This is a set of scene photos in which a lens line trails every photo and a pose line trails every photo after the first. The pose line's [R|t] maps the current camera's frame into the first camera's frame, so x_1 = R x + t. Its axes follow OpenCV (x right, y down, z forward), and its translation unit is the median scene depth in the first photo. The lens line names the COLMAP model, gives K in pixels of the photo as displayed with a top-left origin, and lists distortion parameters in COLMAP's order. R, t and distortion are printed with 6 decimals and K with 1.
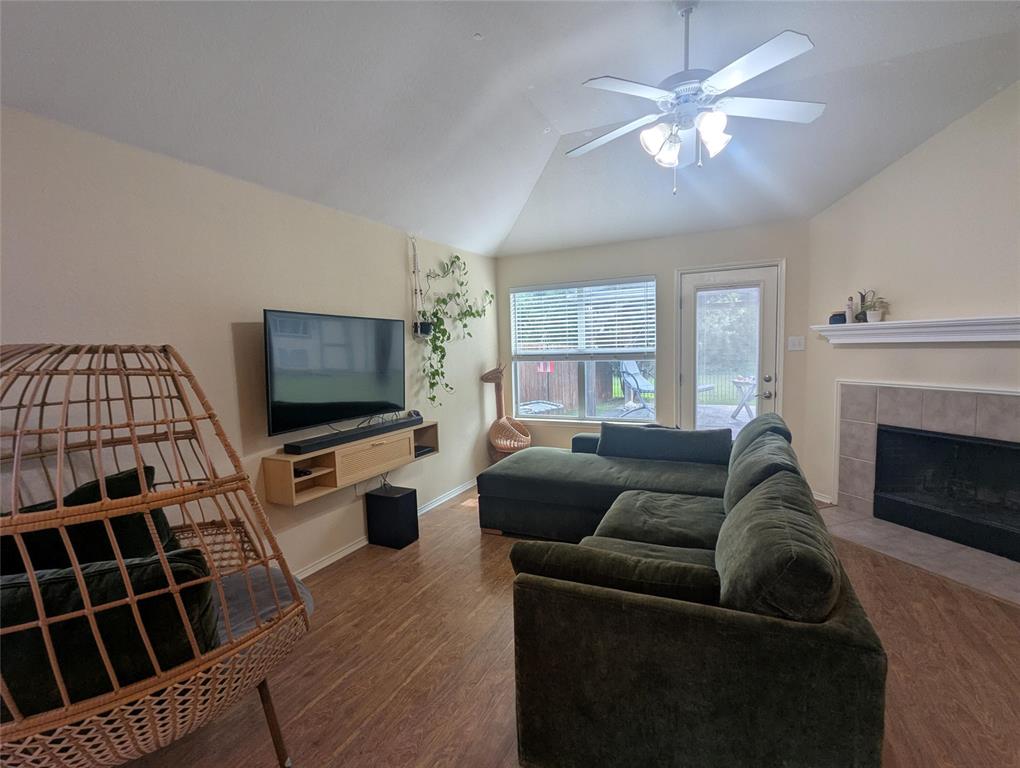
lens RADIAL K [[476.5, 0, 508.2], [0, 476.5, 392.3], [0, 0, 1]] dist [-0.000123, 0.000365]
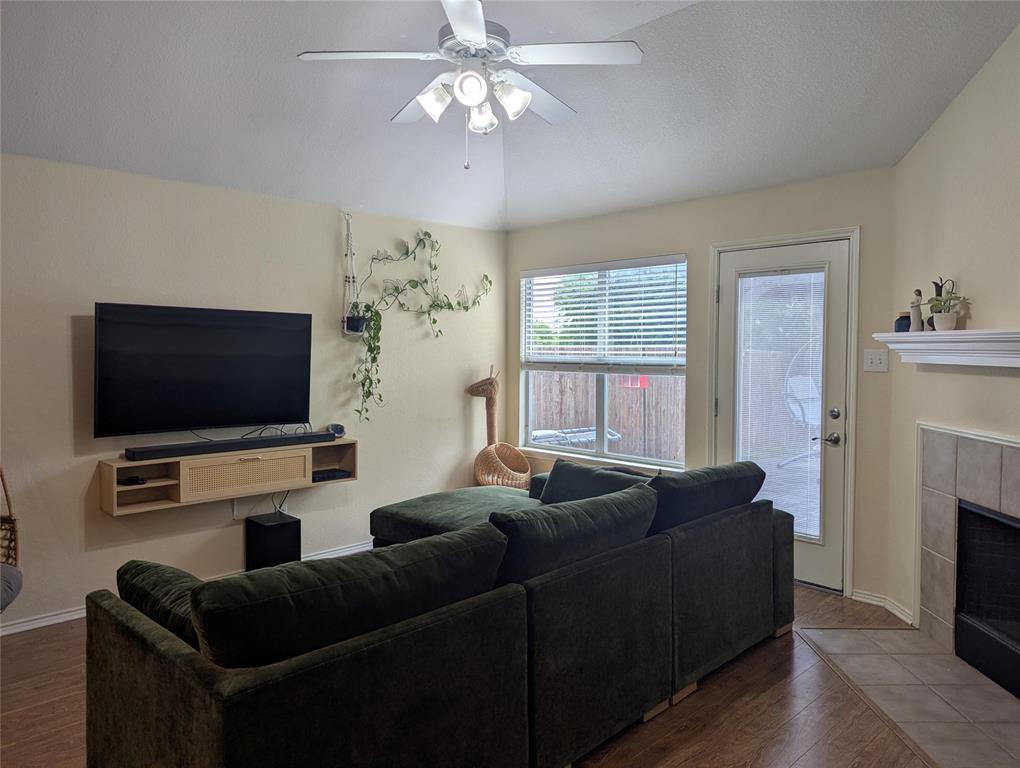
lens RADIAL K [[701.9, 0, 511.6], [0, 701.9, 370.8], [0, 0, 1]] dist [0.054411, -0.059078]
pose [[0.945724, 0.043988, -0.321982, 0.462169], [-0.062375, 0.996945, -0.047008, -0.015129], [0.318930, 0.064540, 0.945578, -0.040760]]
